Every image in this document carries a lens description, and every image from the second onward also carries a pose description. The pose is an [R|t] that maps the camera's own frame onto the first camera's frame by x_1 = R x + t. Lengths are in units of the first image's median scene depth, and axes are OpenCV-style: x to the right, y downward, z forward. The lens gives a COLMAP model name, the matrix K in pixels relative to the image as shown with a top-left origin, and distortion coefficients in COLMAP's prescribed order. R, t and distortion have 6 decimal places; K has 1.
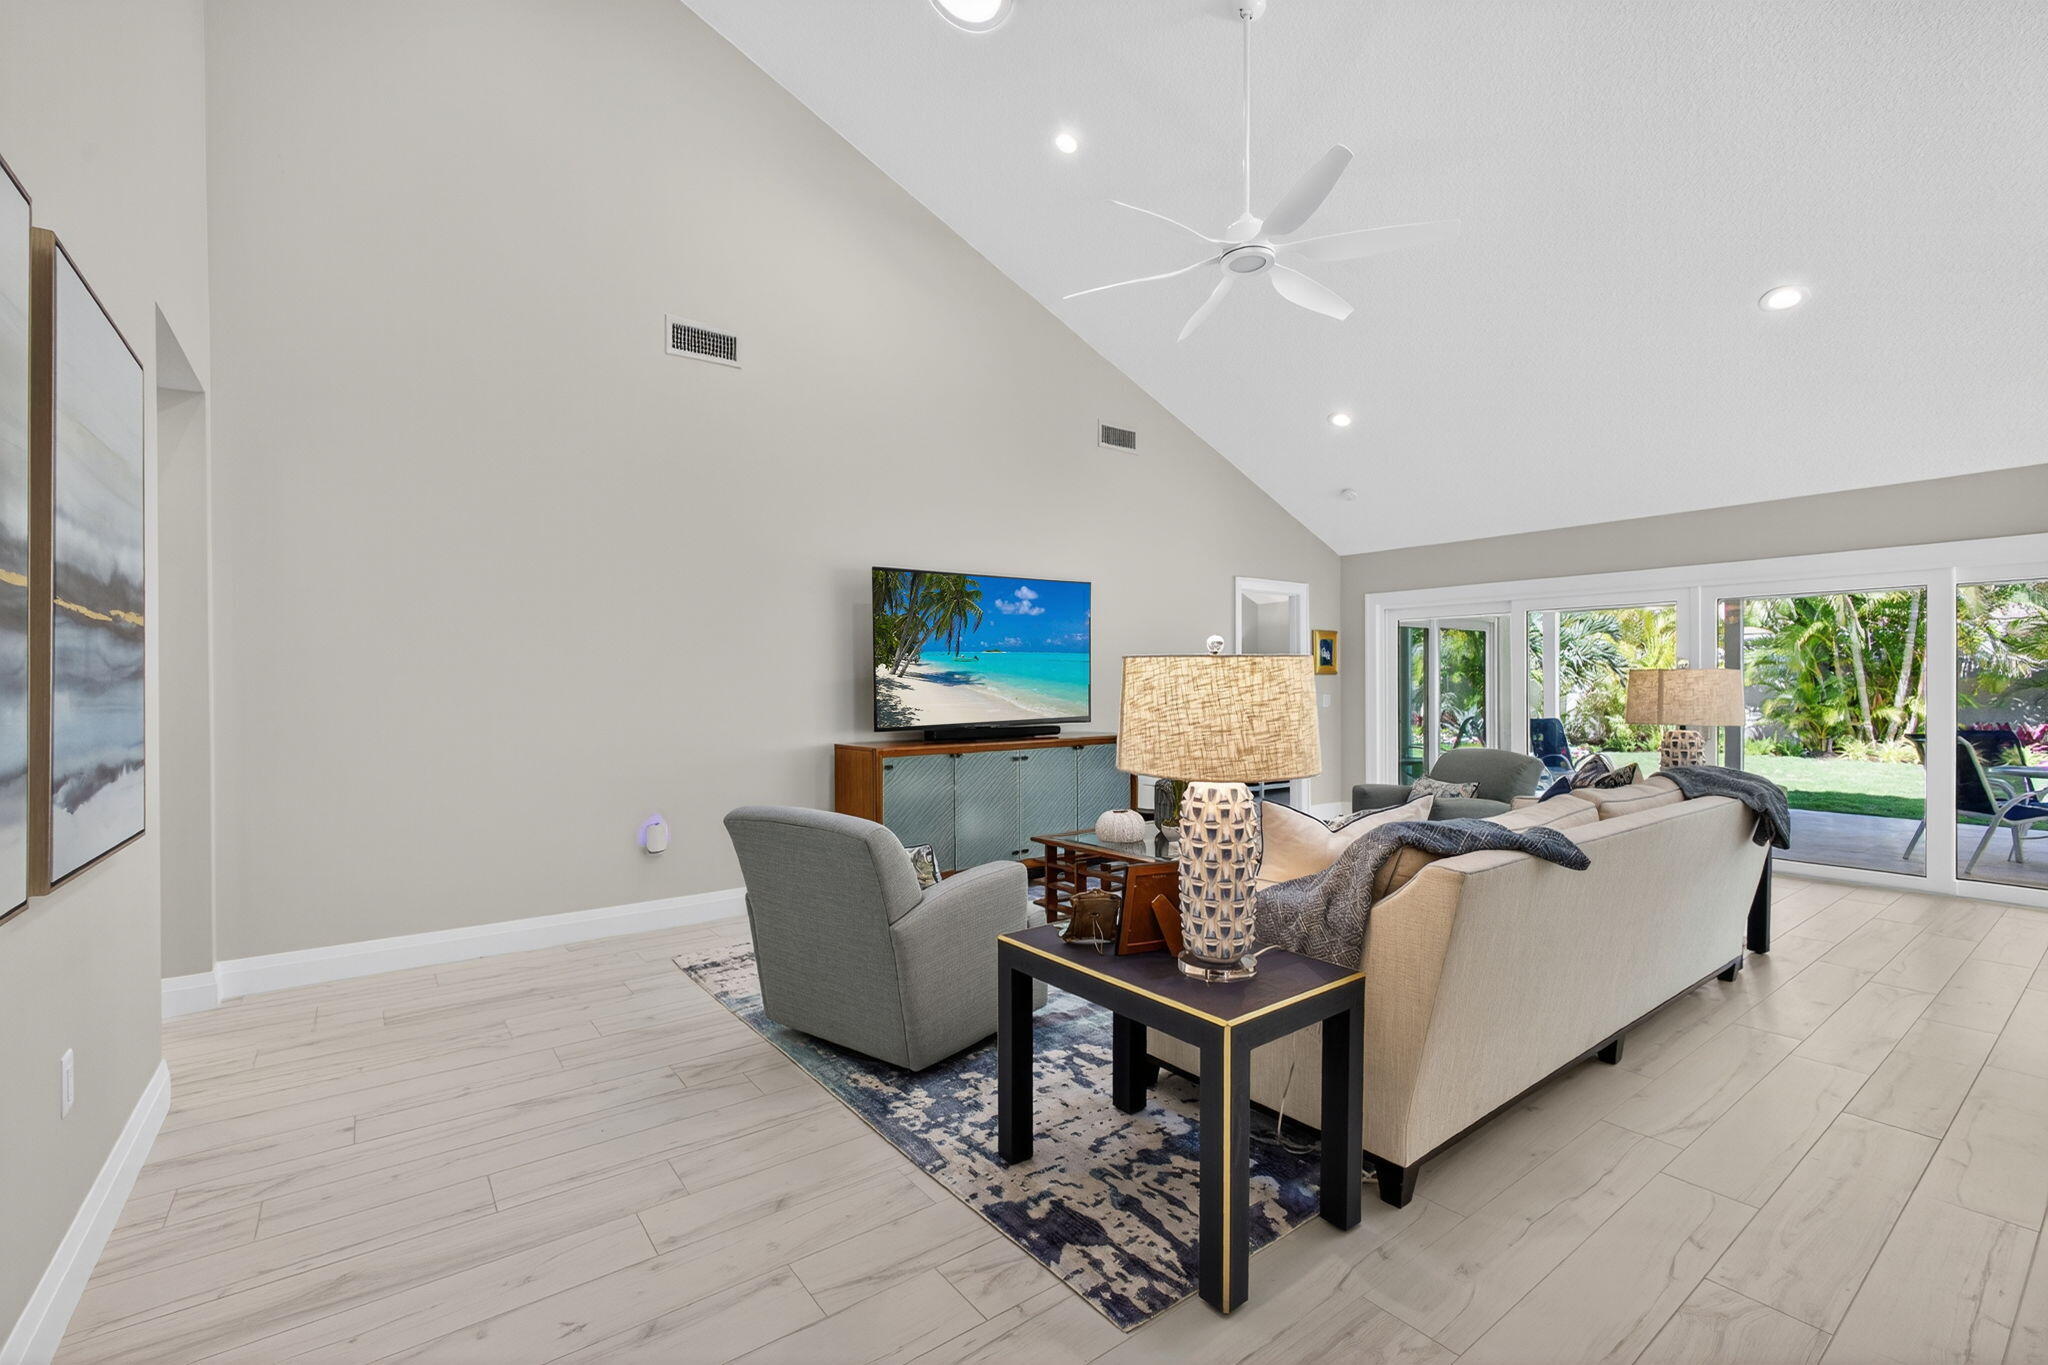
lens RADIAL K [[877.7, 0, 1007.2], [0, 877.7, 683.2], [0, 0, 1]] dist [-0.014914, 0.005896]
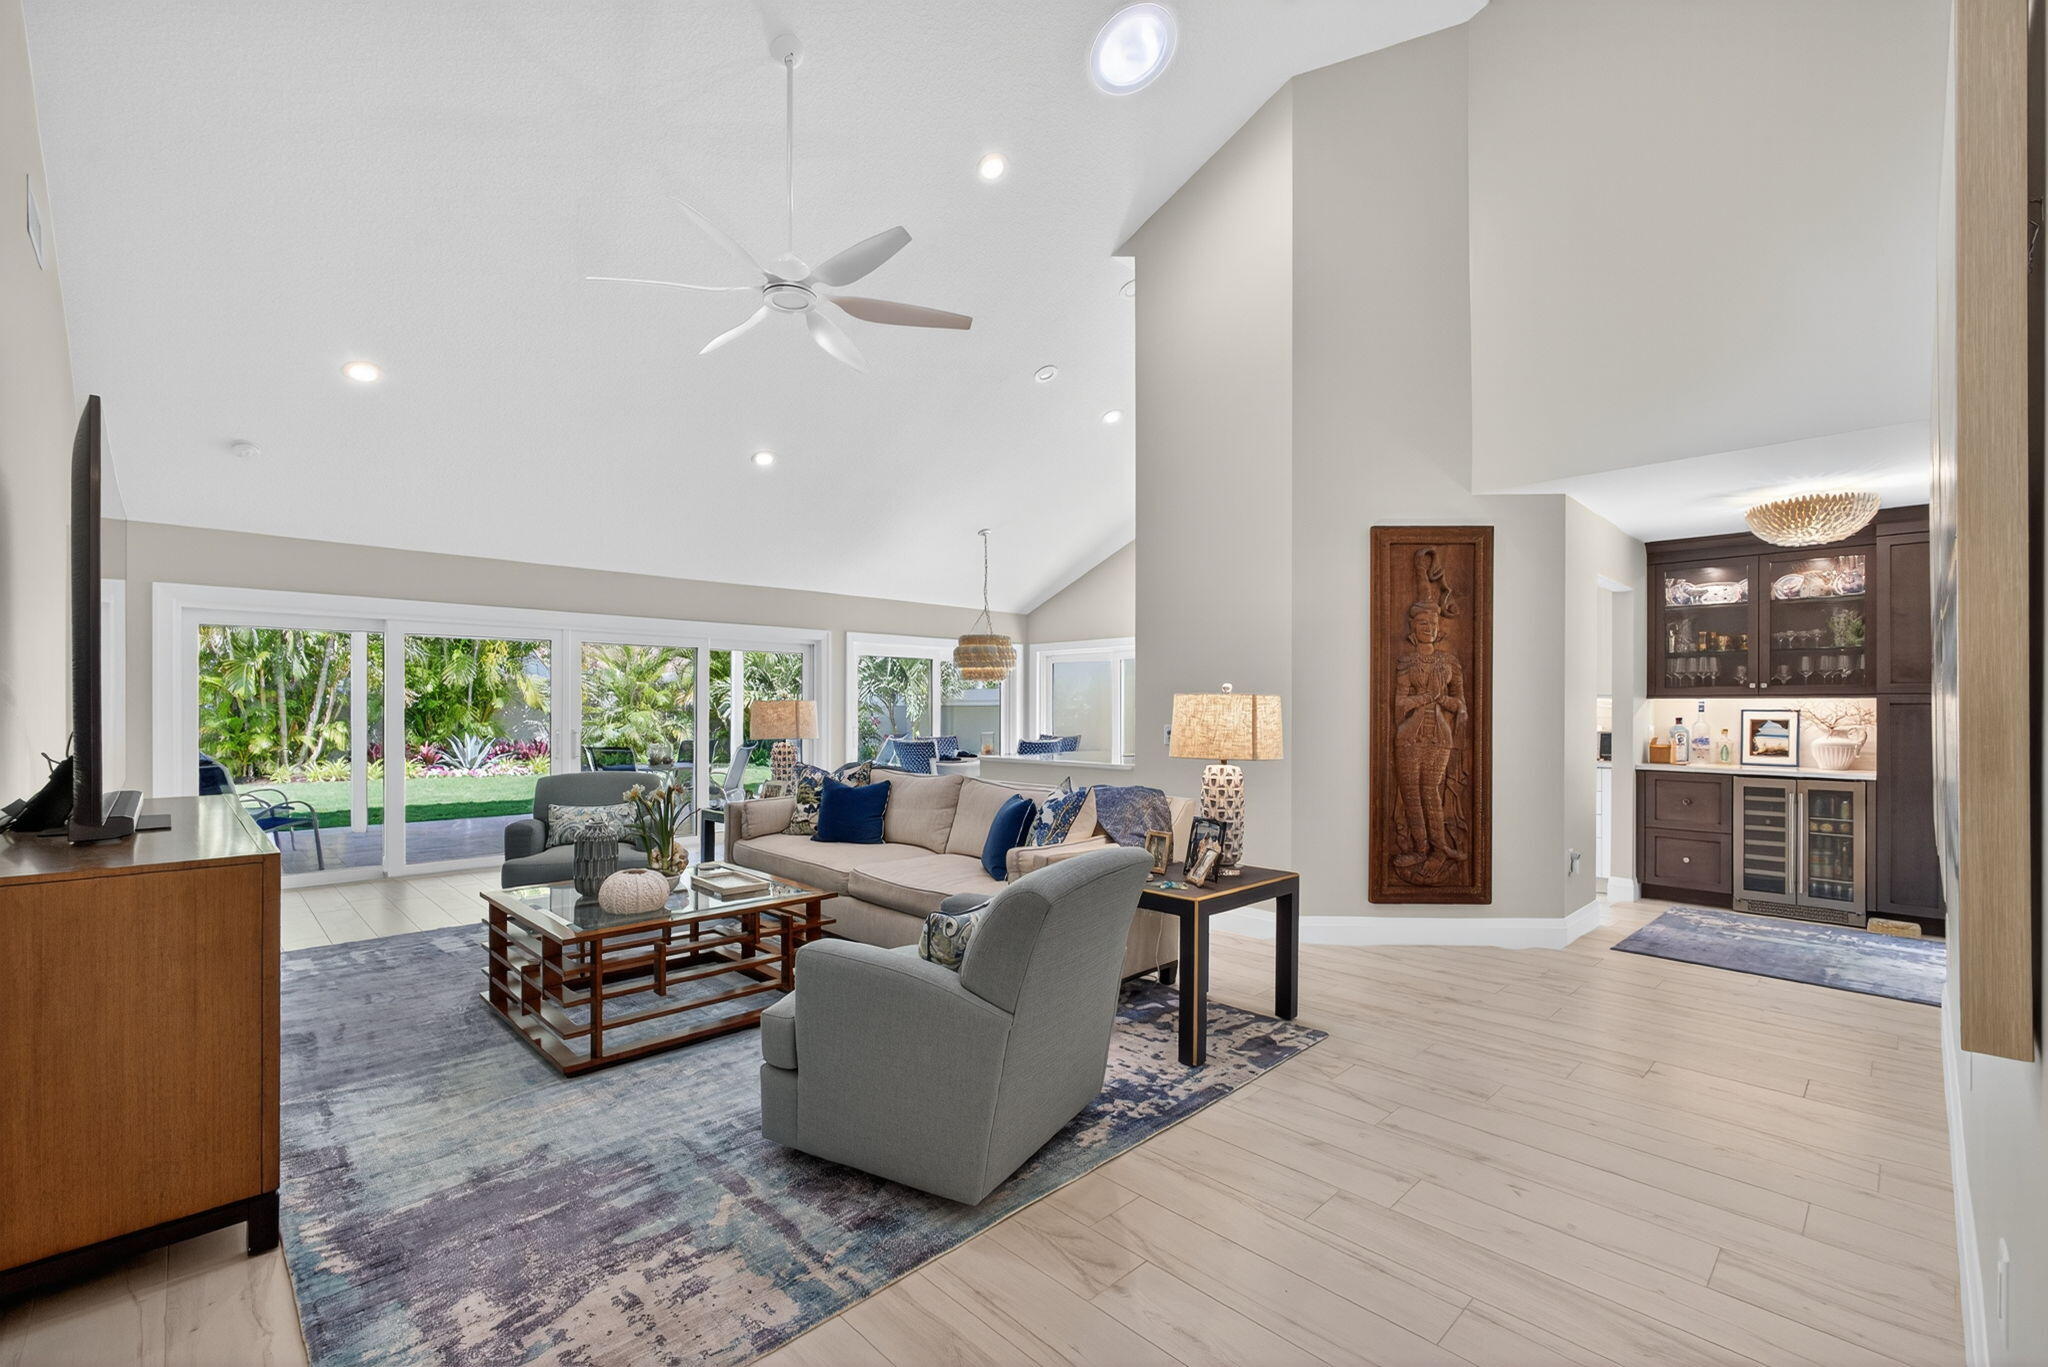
lens RADIAL K [[877.7, 0, 1018.9], [0, 877.7, 690.4], [0, 0, 1]] dist [-0.014914, 0.005896]
pose [[-0.124324, 0.023688, 0.991959, -1.110898], [0.001894, 0.999719, -0.023636, 0.002570], [-0.992240, -0.001060, -0.124334, 1.222631]]
